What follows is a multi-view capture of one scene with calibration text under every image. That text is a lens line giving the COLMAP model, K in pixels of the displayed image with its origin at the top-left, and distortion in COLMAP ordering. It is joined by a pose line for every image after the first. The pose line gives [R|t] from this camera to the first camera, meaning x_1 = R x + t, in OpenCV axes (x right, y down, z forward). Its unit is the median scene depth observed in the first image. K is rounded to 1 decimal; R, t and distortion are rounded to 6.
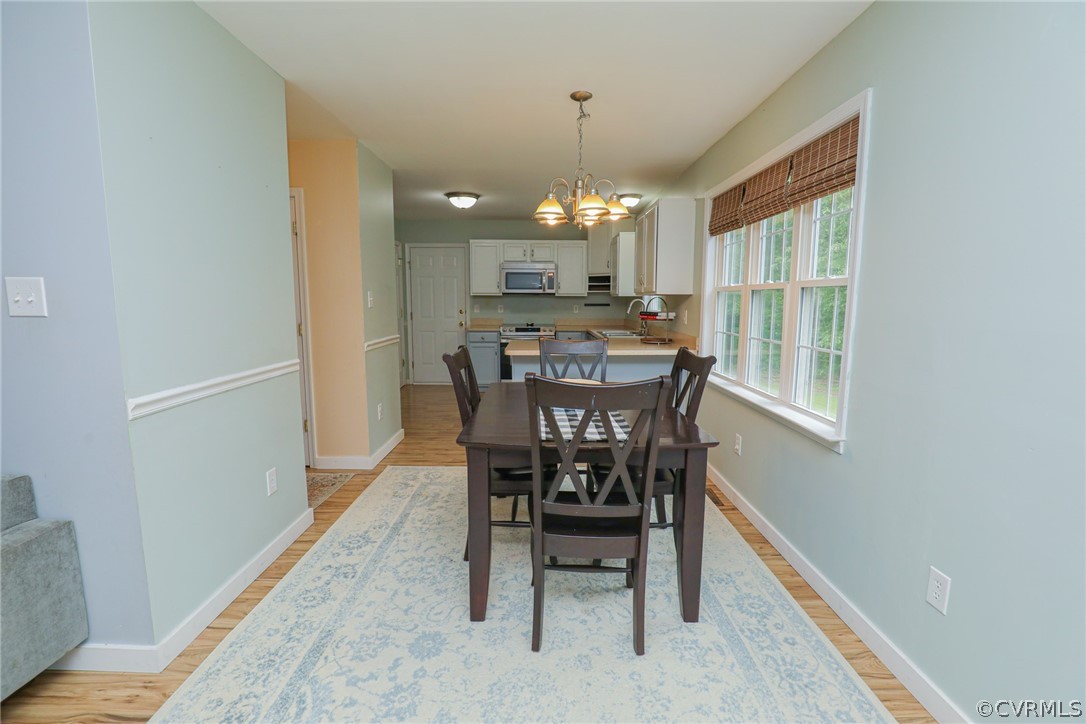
lens RADIAL K [[497.0, 0, 540.9], [0, 497.0, 367.4], [0, 0, 1]] dist [-0.035135, 0.001783]
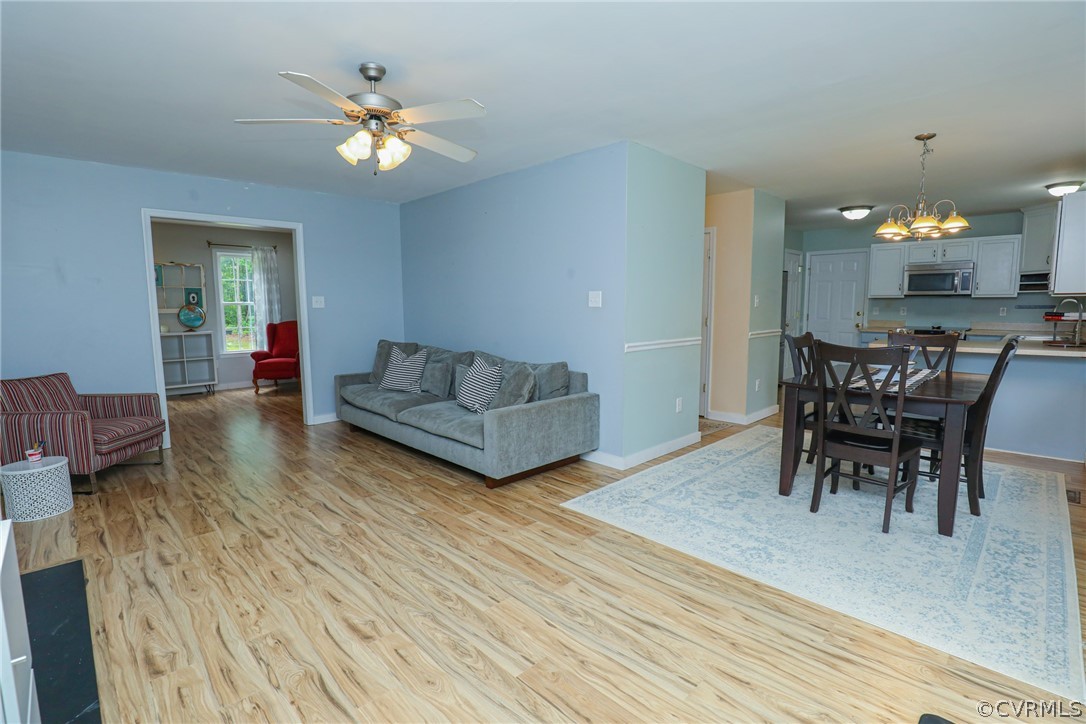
lens RADIAL K [[497.0, 0, 540.9], [0, 497.0, 367.4], [0, 0, 1]] dist [-0.035135, 0.001783]
pose [[0.699140, 0.077485, -0.710773, 0.286028], [-0.085225, 0.996054, 0.024755, 0.079607], [0.709887, 0.043268, 0.702985, -0.484282]]
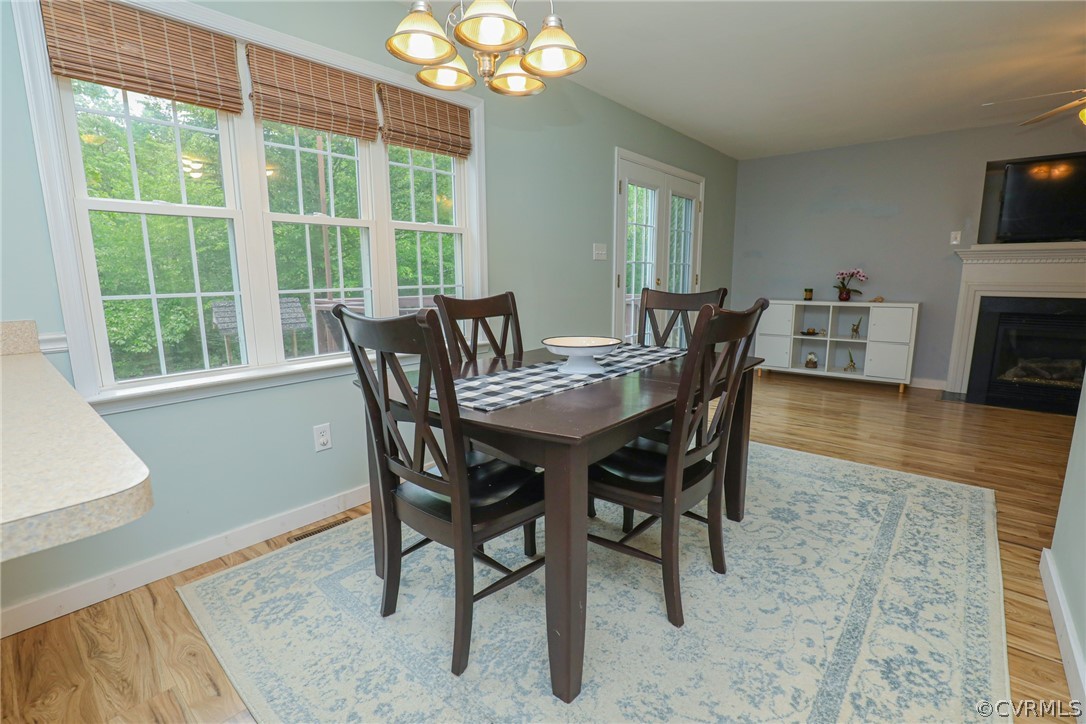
lens RADIAL K [[497.0, 0, 540.9], [0, 497.0, 367.4], [0, 0, 1]] dist [-0.035135, 0.001783]
pose [[-0.755250, -0.107703, 0.646527, -0.325446], [0.096399, 0.957427, 0.272105, -0.123537], [-0.648309, 0.267832, -0.712714, 1.343136]]
